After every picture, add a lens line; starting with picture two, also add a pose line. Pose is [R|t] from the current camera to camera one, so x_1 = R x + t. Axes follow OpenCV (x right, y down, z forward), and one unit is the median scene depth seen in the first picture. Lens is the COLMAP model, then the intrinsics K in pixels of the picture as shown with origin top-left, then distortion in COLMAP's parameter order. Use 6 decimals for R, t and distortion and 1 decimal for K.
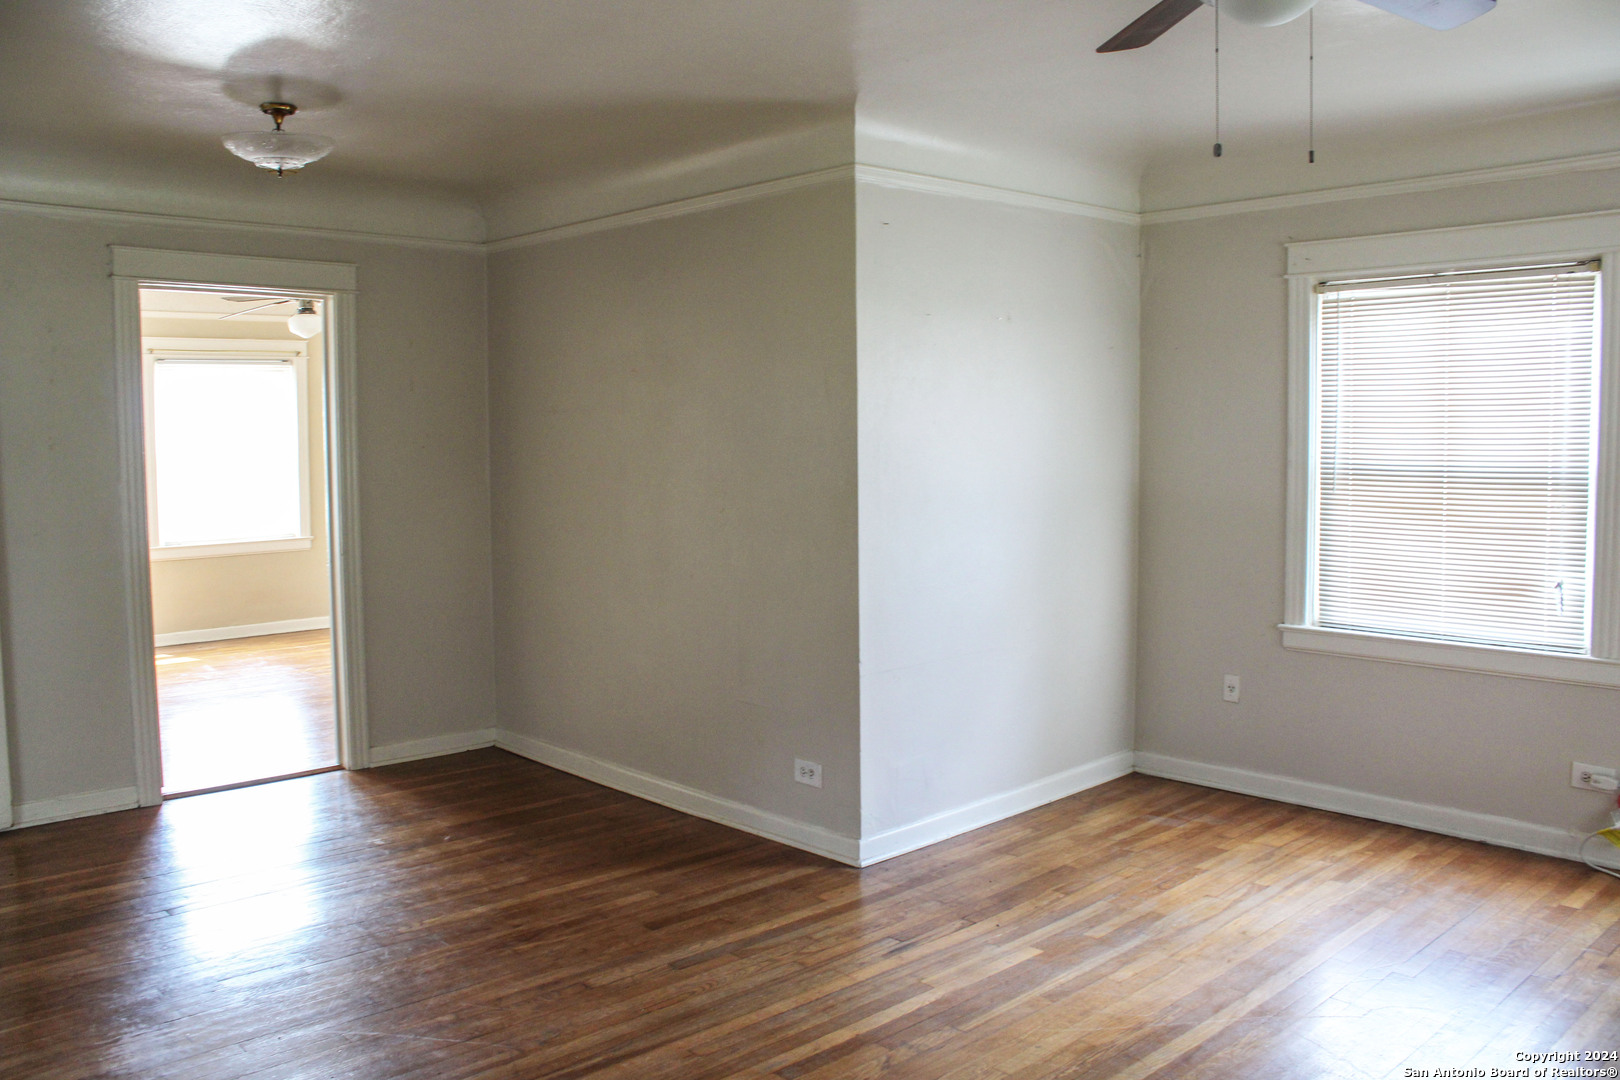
lens RADIAL K [[1330.7, 0, 810.0], [0, 1330.7, 540.0], [0, 0, 1]] dist [-0.168152, 0.144539]
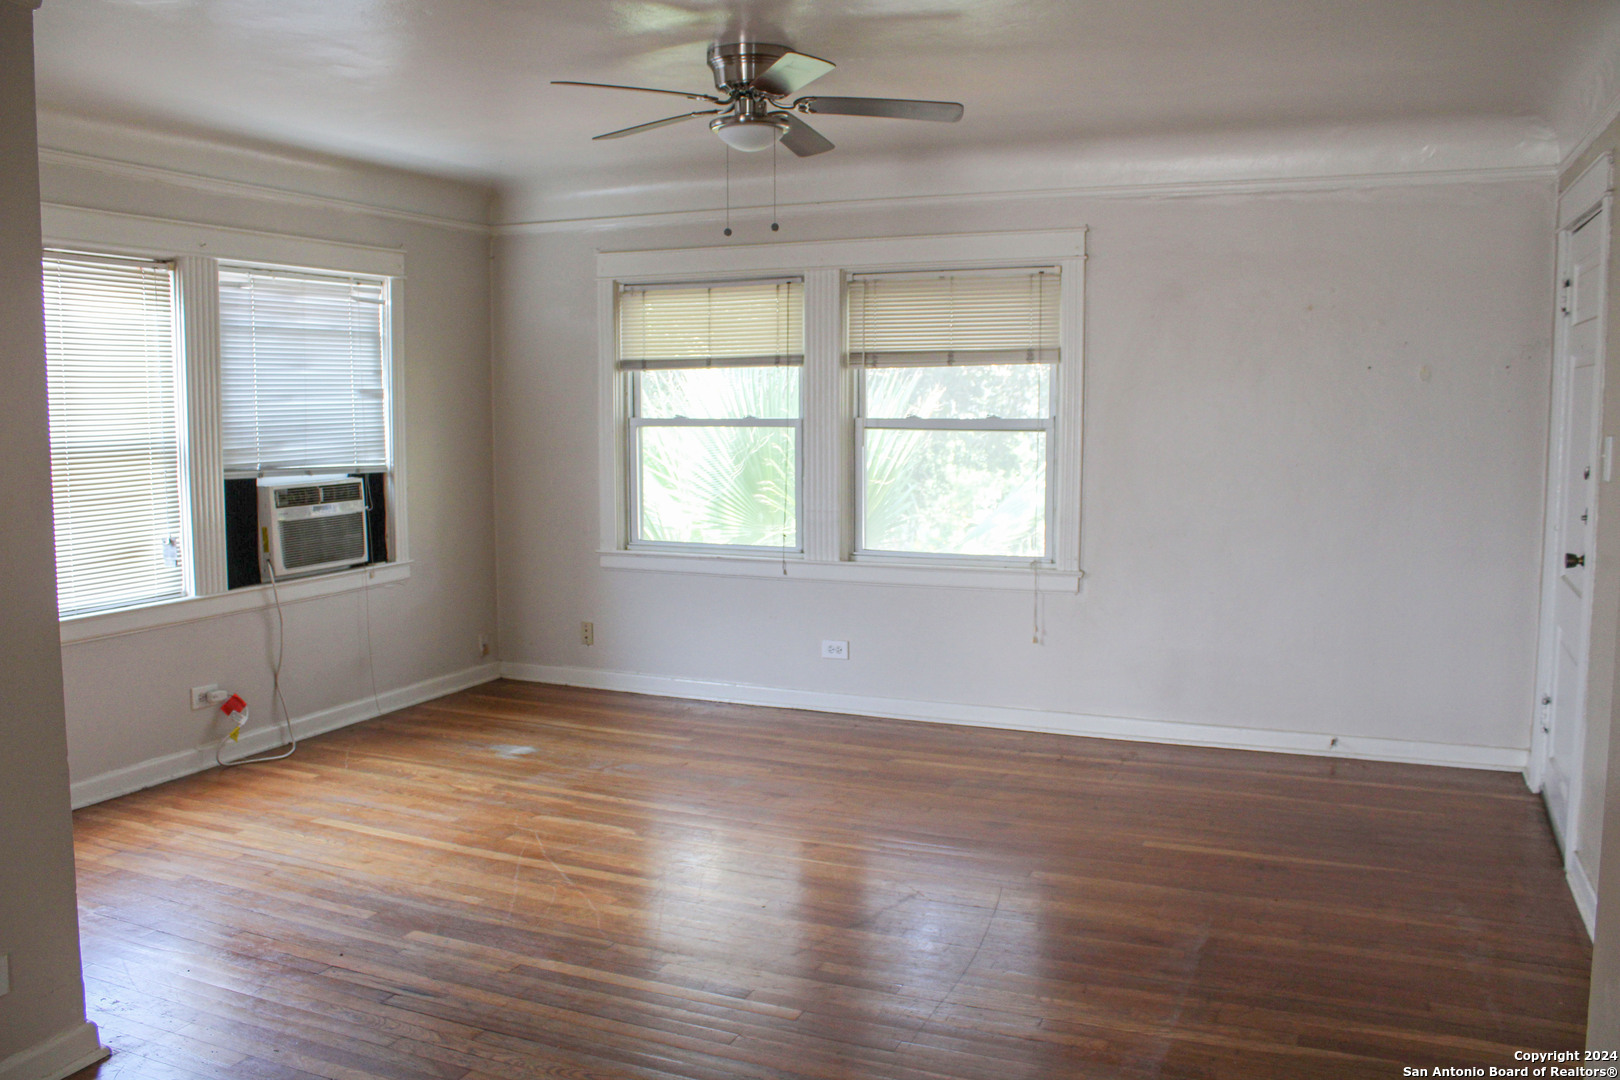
lens RADIAL K [[1330.7, 0, 810.0], [0, 1330.7, 540.0], [0, 0, 1]] dist [-0.168152, 0.144539]
pose [[-0.400500, -0.089165, 0.911948, -0.714171], [0.078407, 0.988269, 0.131062, -0.073271], [-0.912936, 0.123993, -0.388811, 0.942492]]
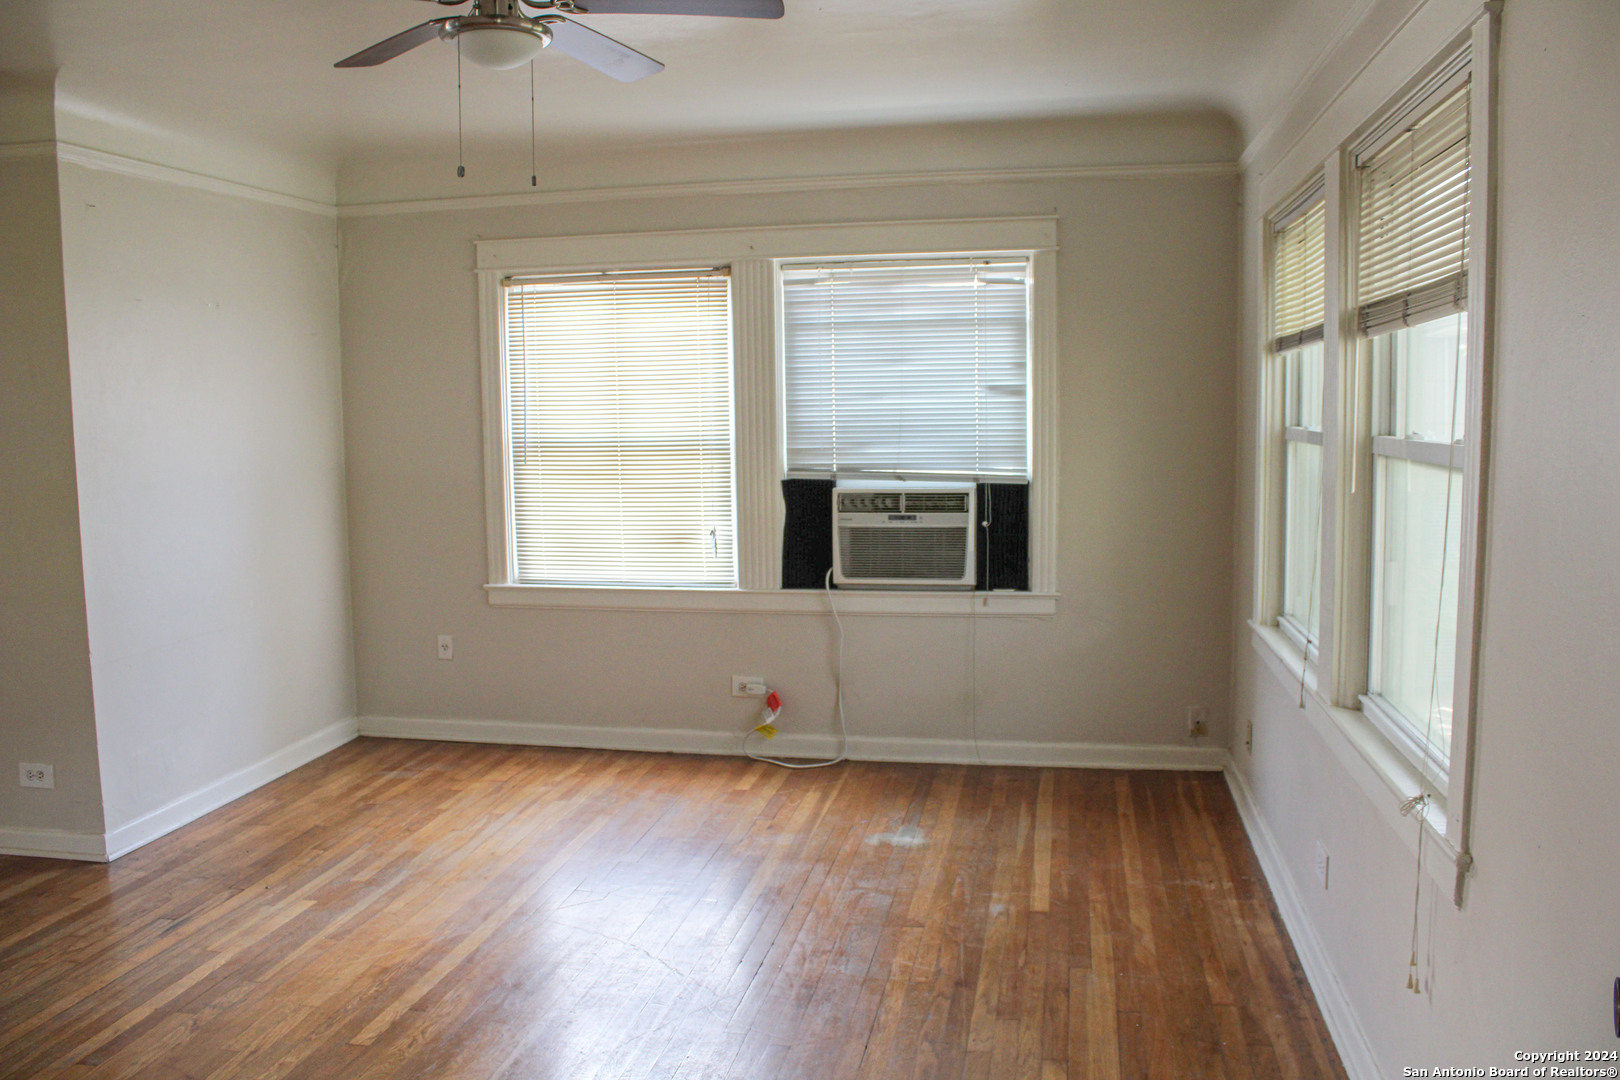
lens RADIAL K [[1330.7, 0, 810.0], [0, 1330.7, 540.0], [0, 0, 1]] dist [-0.168152, 0.144539]
pose [[0.807987, -0.063092, 0.585812, -0.083348], [0.054960, 0.997986, 0.031680, 0.007698], [-0.586631, 0.006599, 0.809827, -0.082384]]
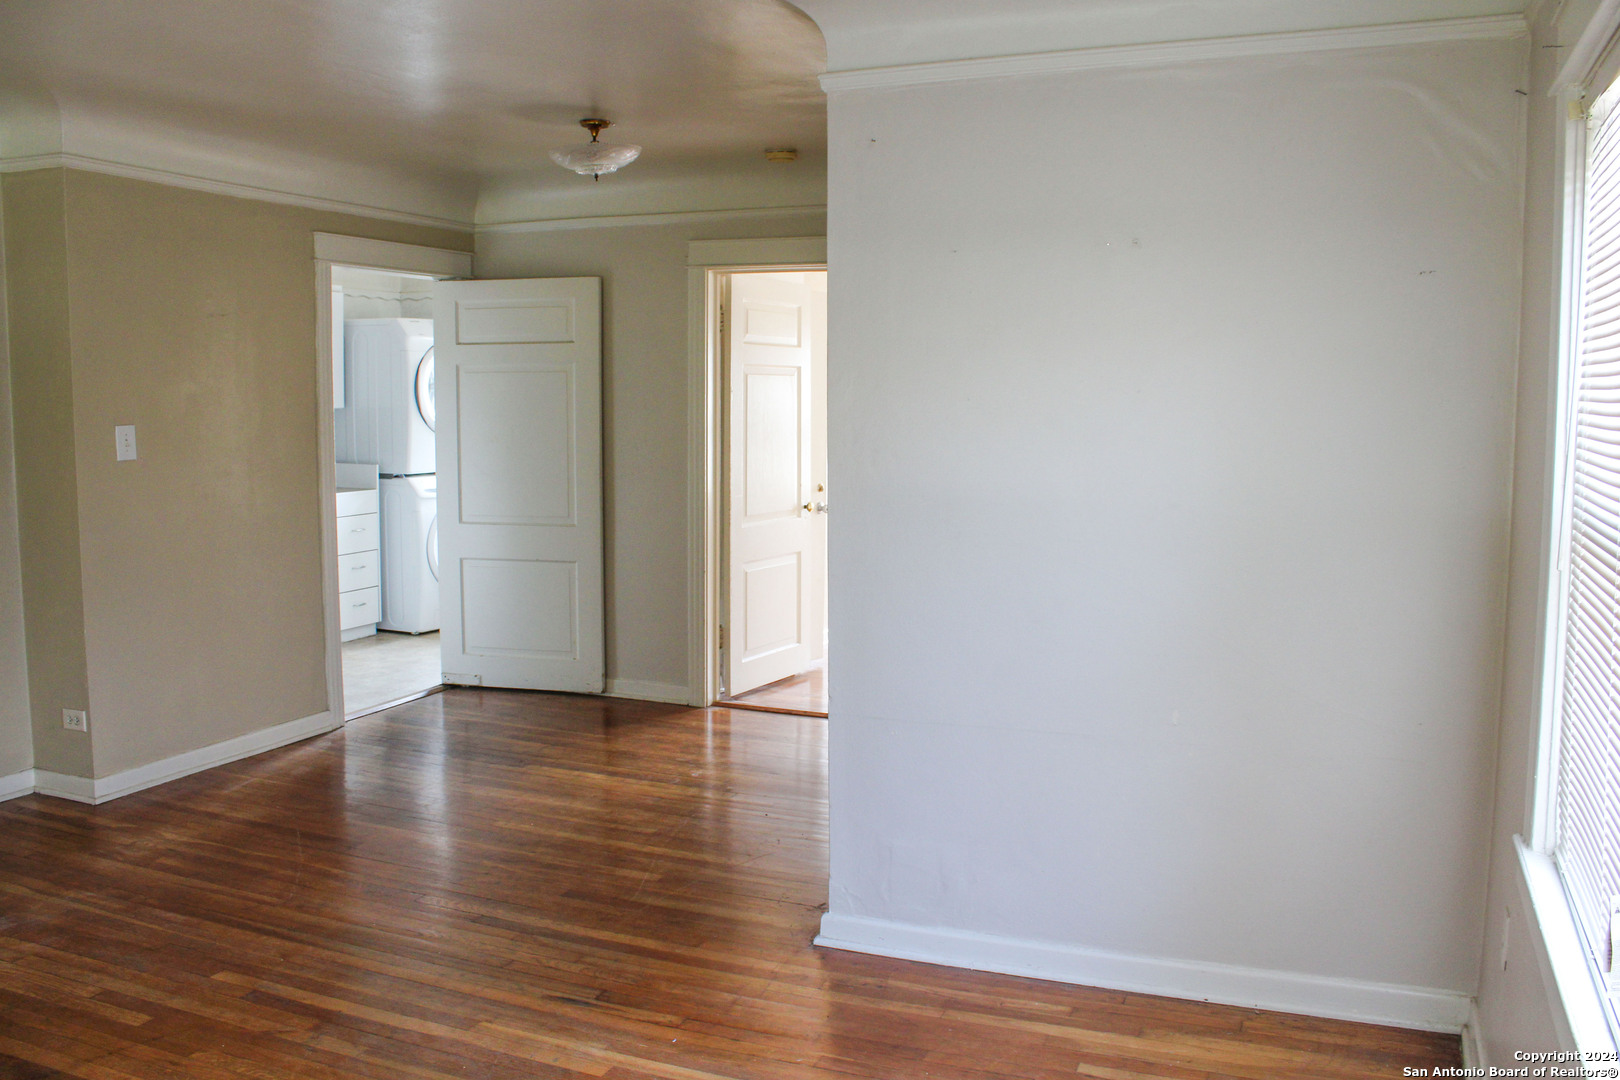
lens RADIAL K [[1367.2, 0, 810.0], [0, 1367.2, 540.0], [0, 0, 1]] dist [-0.176792, 0.155744]
pose [[0.410599, 0.106962, -0.905521, 0.811992], [-0.082906, 0.993362, 0.079745, -0.070890], [0.908039, 0.042330, 0.416741, 0.674322]]
